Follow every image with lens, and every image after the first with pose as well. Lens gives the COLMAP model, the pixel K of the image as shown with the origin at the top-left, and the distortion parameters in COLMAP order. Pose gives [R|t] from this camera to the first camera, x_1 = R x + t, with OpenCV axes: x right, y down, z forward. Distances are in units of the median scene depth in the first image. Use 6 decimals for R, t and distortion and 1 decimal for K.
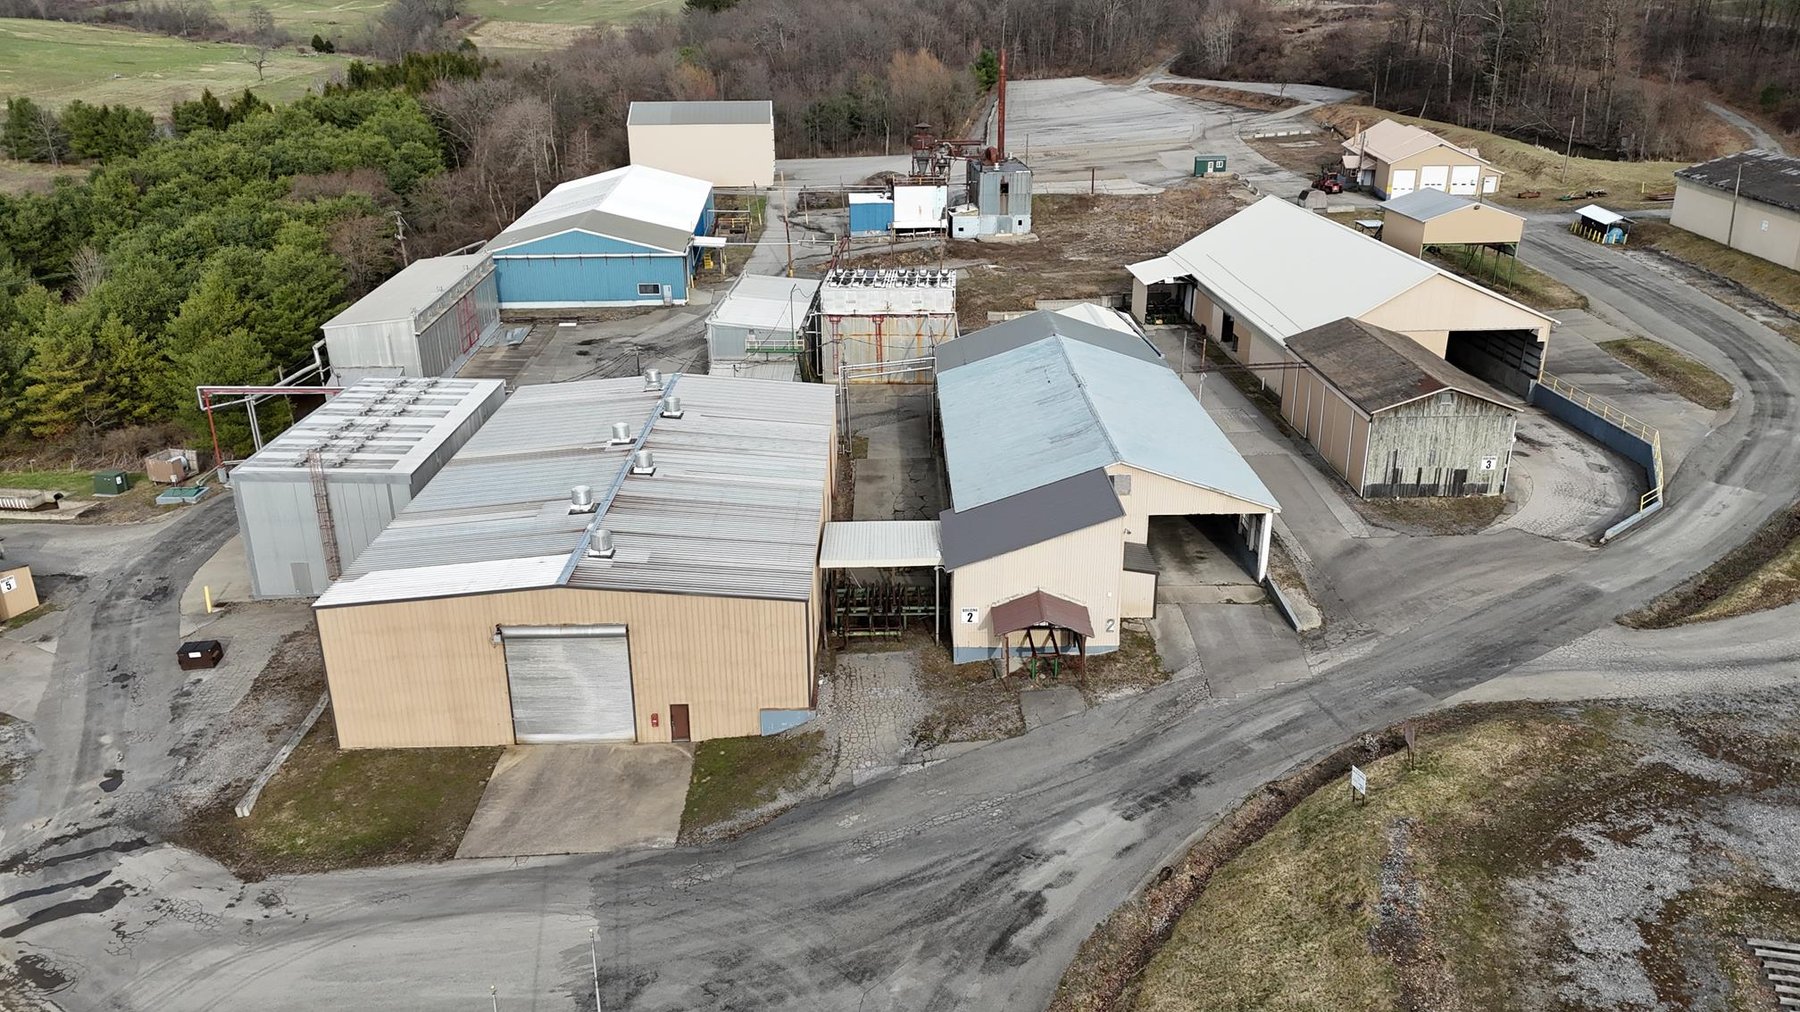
lens RADIAL K [[1310.7, 0, 900.3], [0, 1310.7, 509.0], [0, 0, 1]] dist [0.095942, -0.093630]
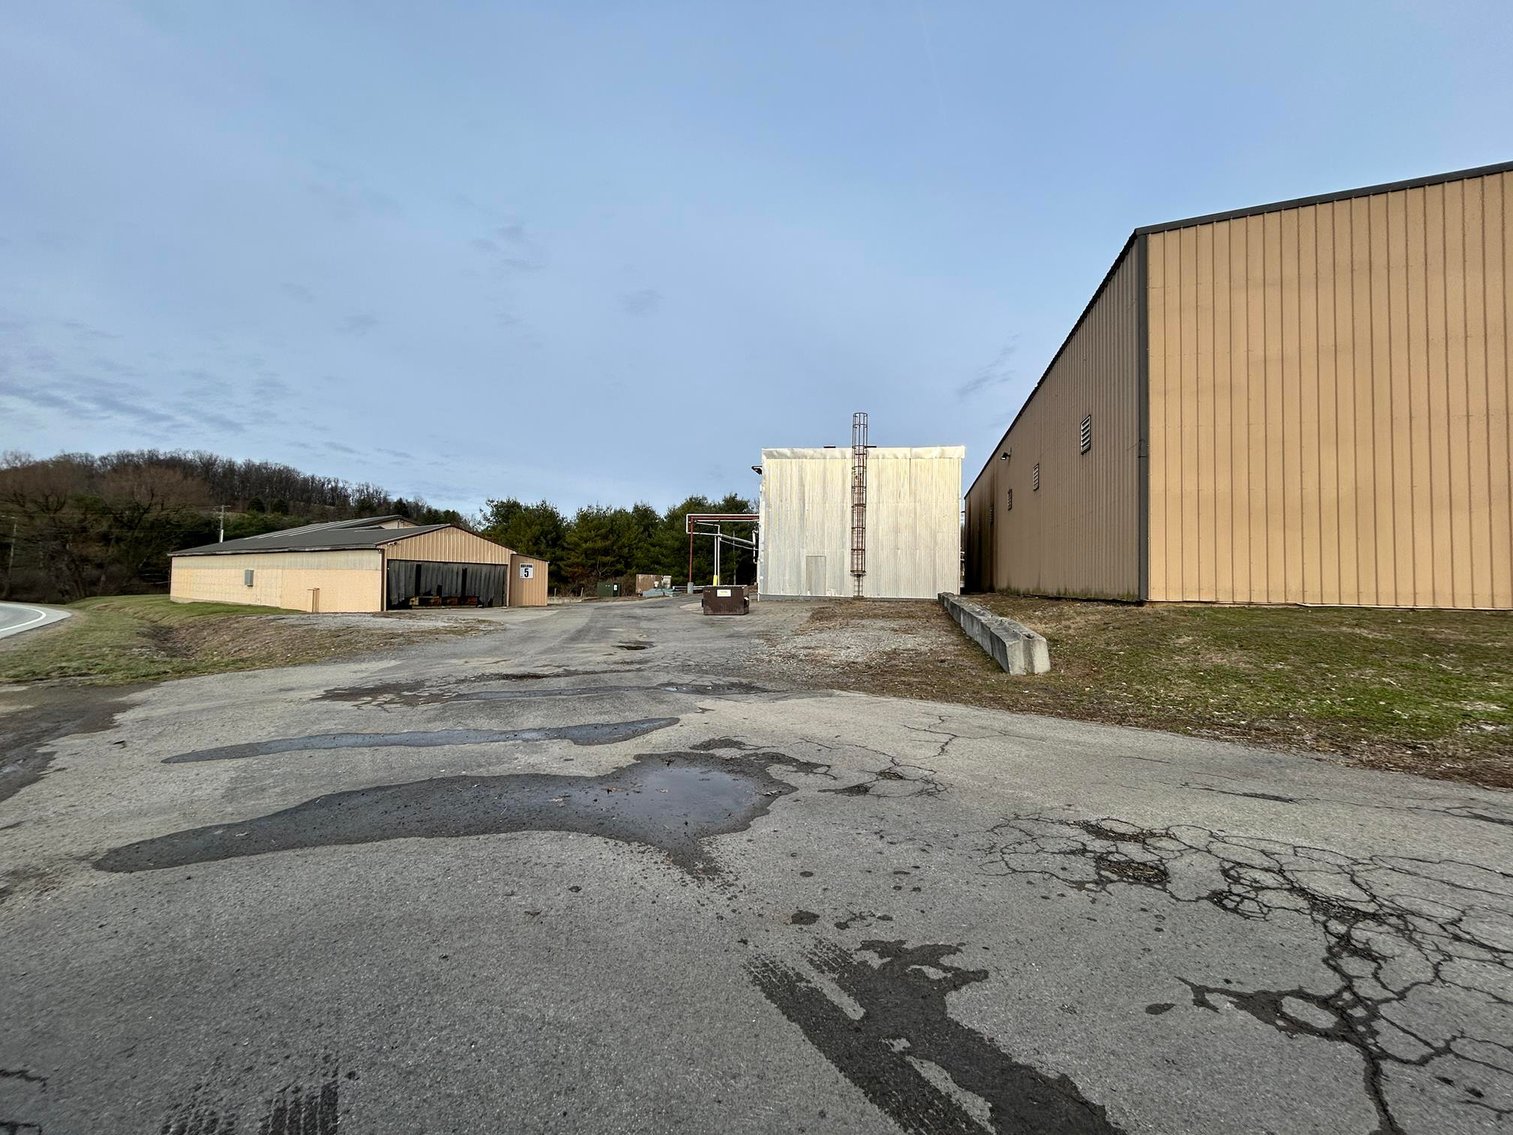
lens RADIAL K [[608.5, 0, 755.2], [0, 608.5, 565.3], [0, 0, 1]] dist [-0.001148, -0.000268]
pose [[0.967775, 0.020593, -0.250974, -0.379206], [-0.118163, 0.917249, -0.380383, 0.196652], [0.222373, 0.397781, 0.890124, 0.620009]]
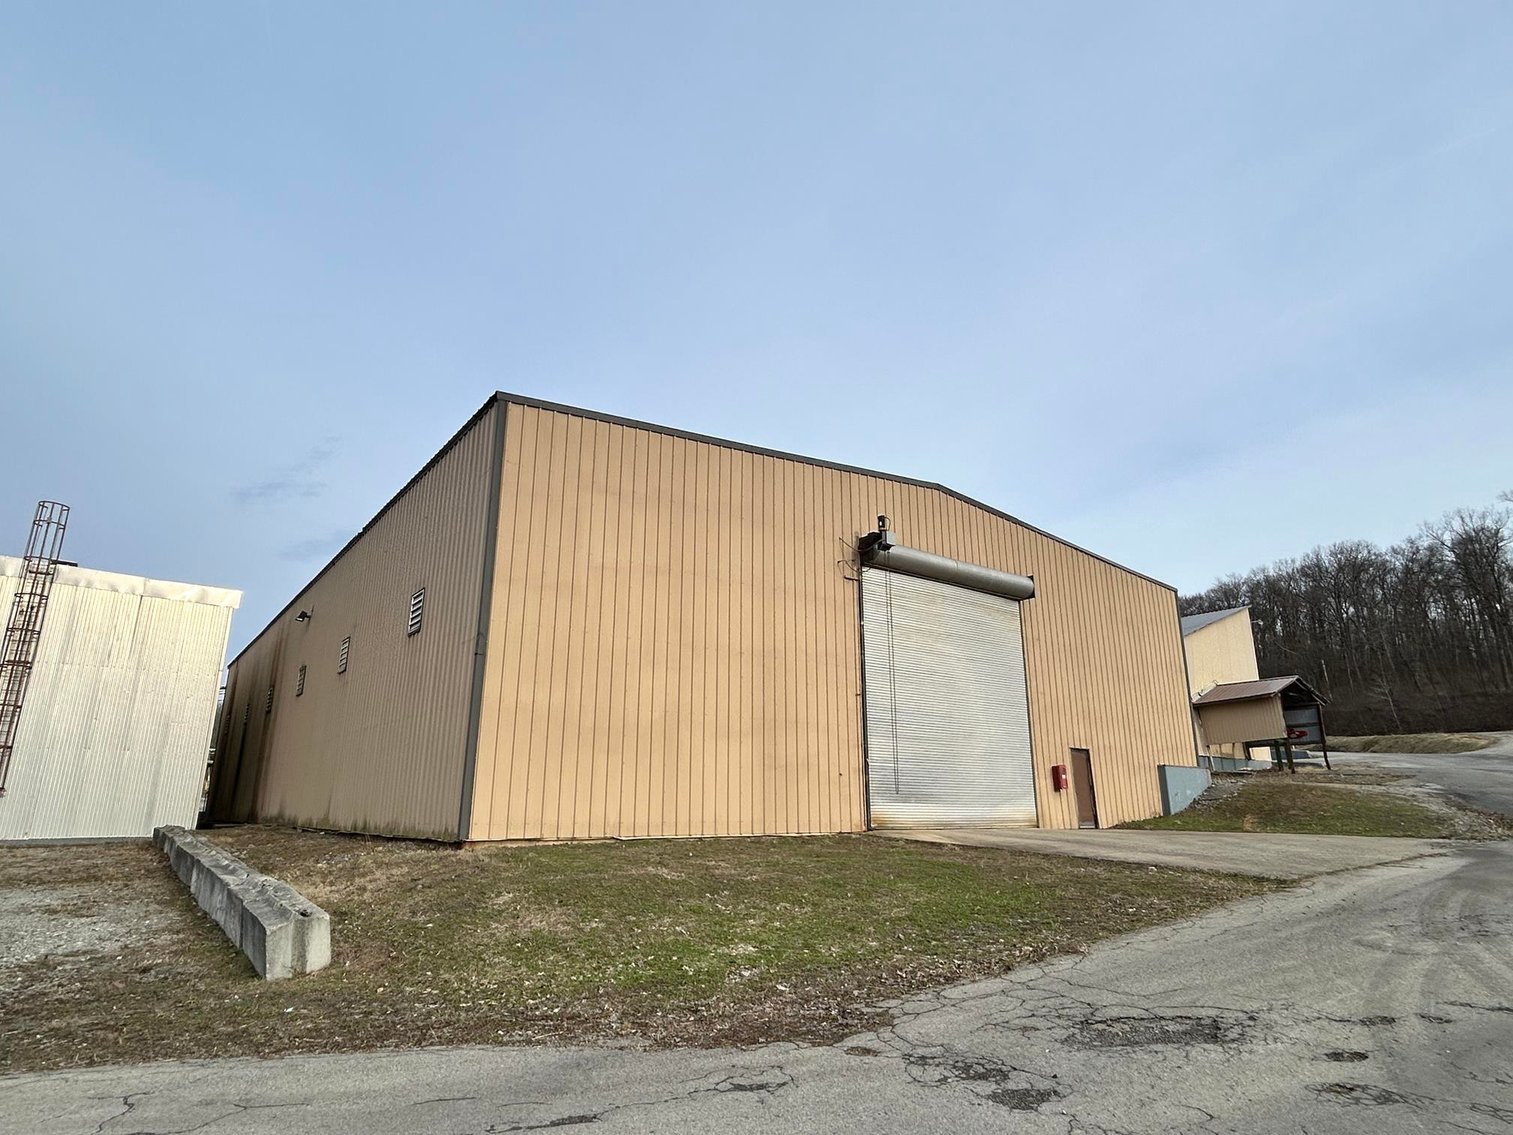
lens RADIAL K [[861.3, 0, 760.2], [0, 861.3, 562.1], [0, 0, 1]] dist [-0.006398, 0.003479]
pose [[0.804182, 0.174463, 0.568202, -0.380603], [0.206050, 0.814848, -0.541817, 0.193798], [-0.557526, 0.552798, 0.619338, 0.616407]]
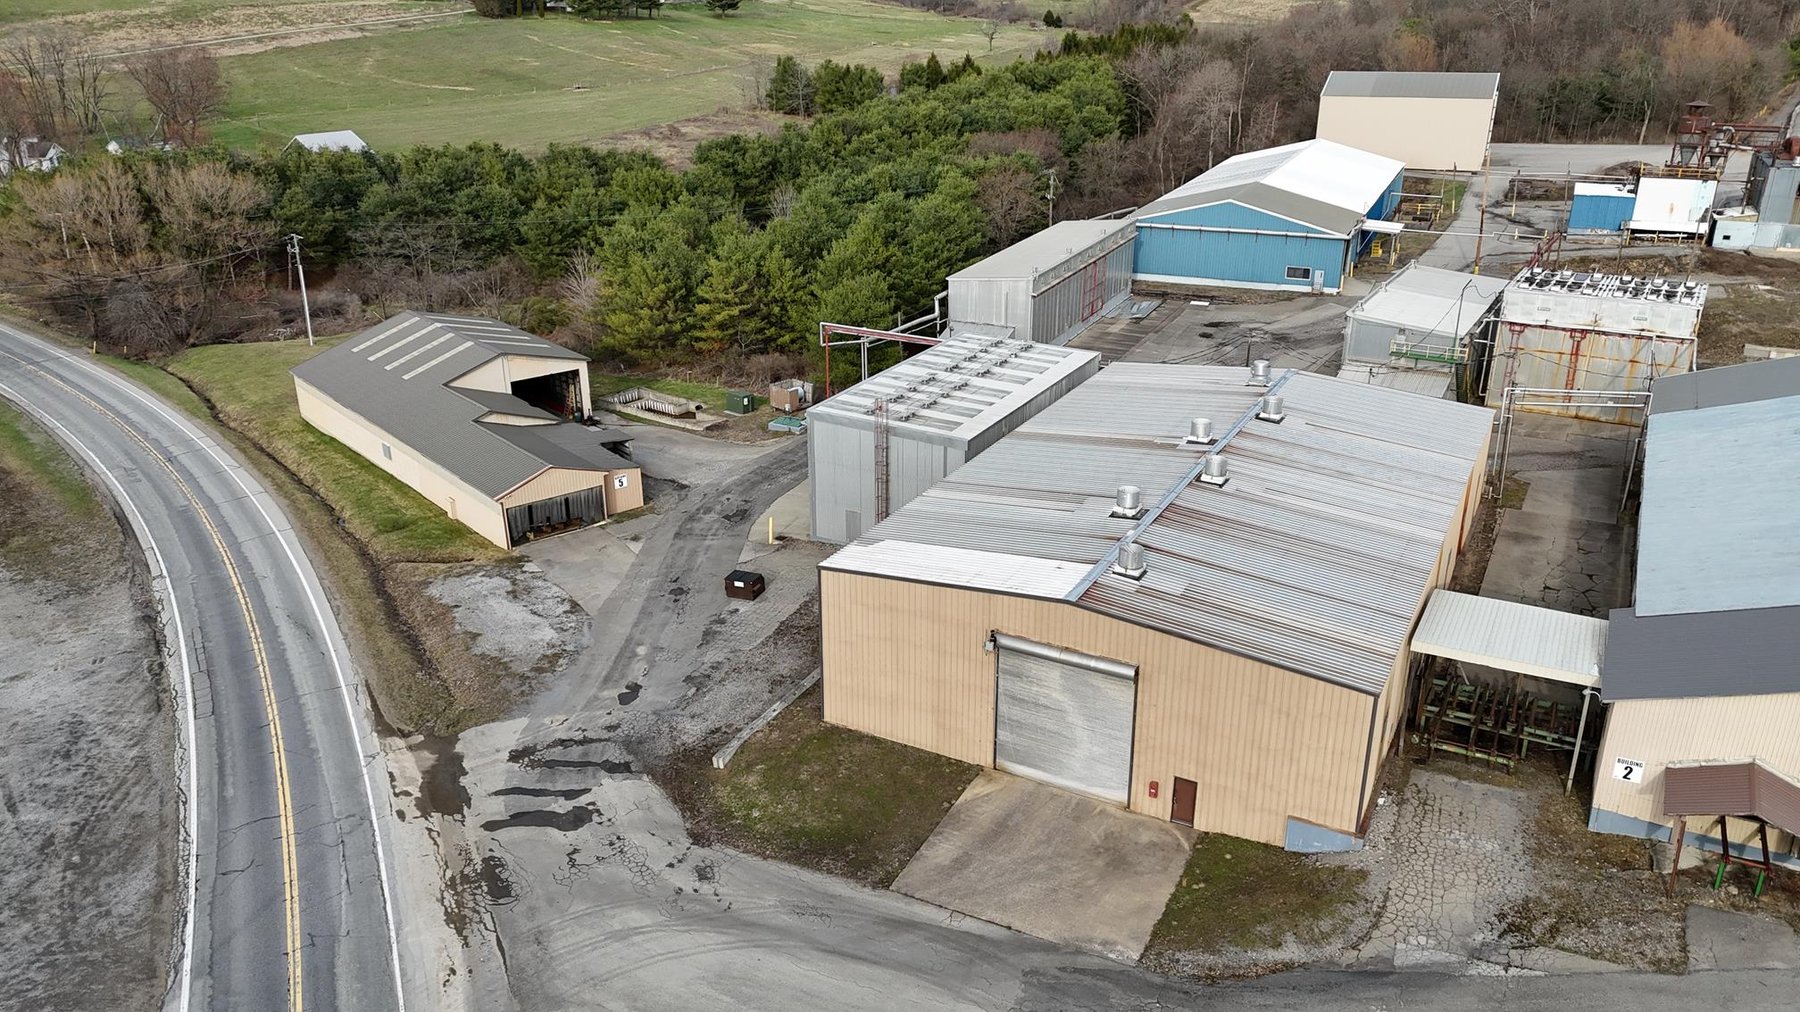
lens RADIAL K [[1310.7, 0, 900.3], [0, 1310.7, 509.0], [0, 0, 1]] dist [0.095942, -0.093630]
pose [[0.875236, 0.183796, -0.447416, 0.006373], [-0.179064, 0.982394, 0.053277, -0.018078], [0.449331, 0.033487, 0.892738, 0.156170]]
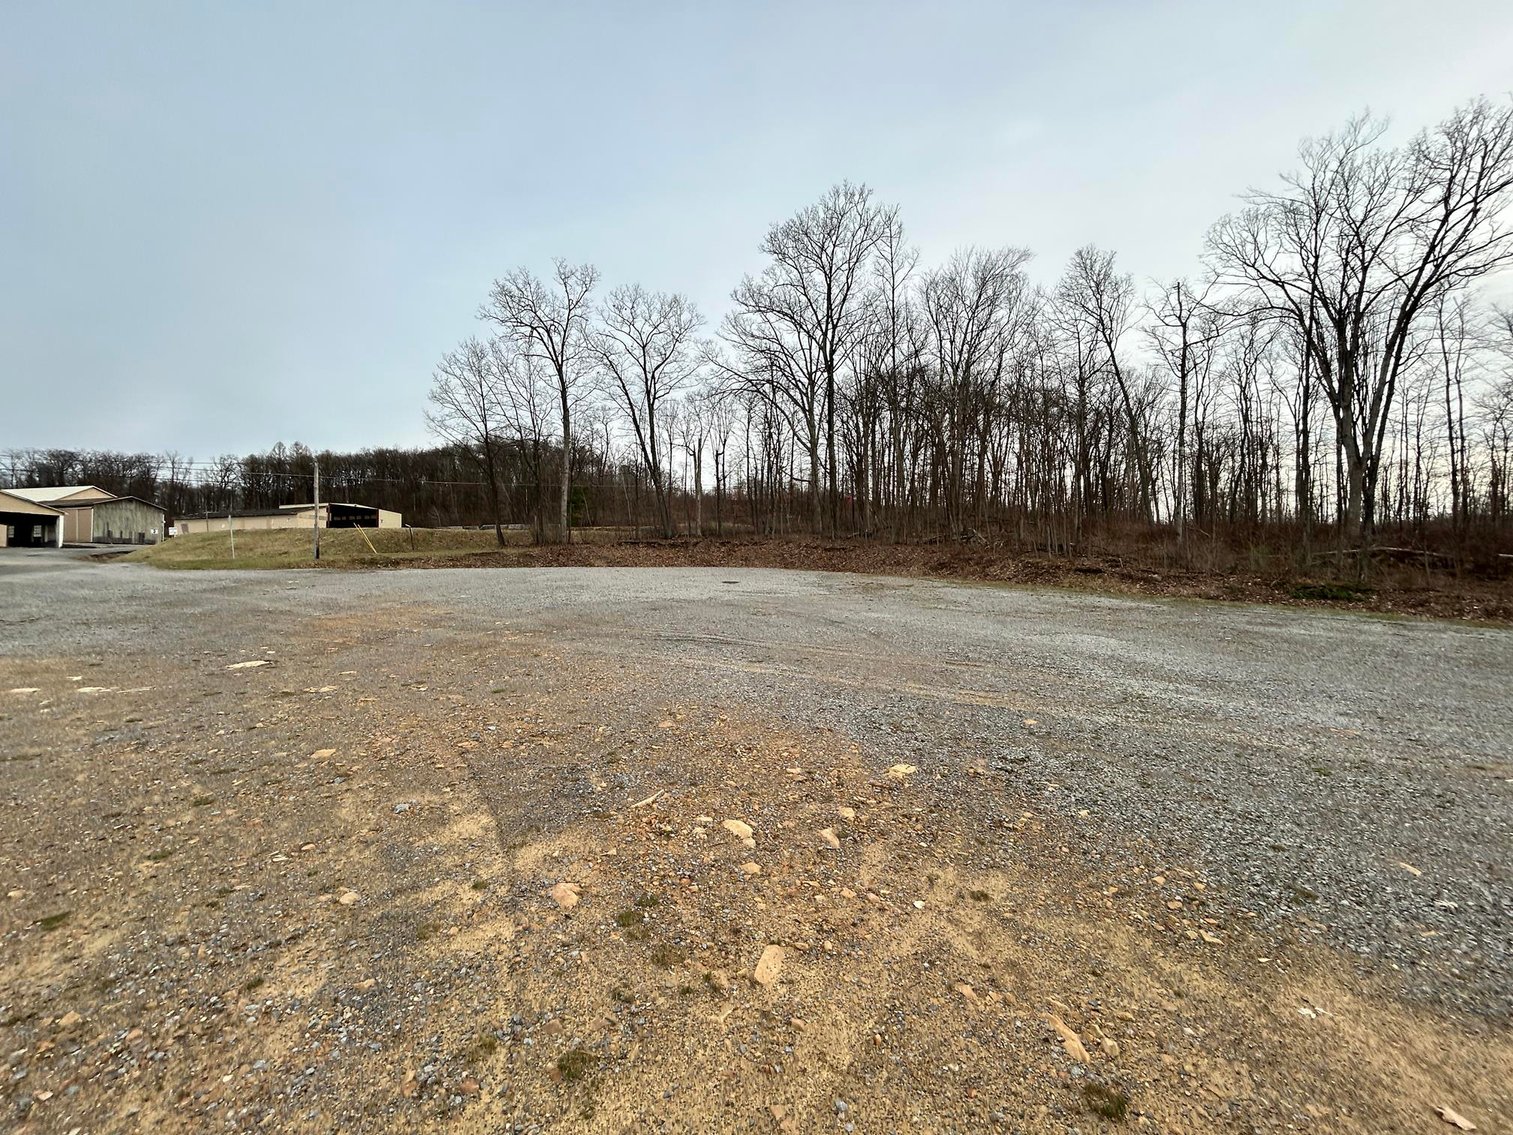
lens RADIAL K [[608.5, 0, 755.2], [0, 608.5, 565.3], [0, 0, 1]] dist [-0.001148, -0.000268]
pose [[0.238848, 0.025138, 0.970732, -0.406220], [0.350896, 0.929882, -0.110418, 0.553981], [-0.905441, 0.366999, 0.213280, -0.262541]]
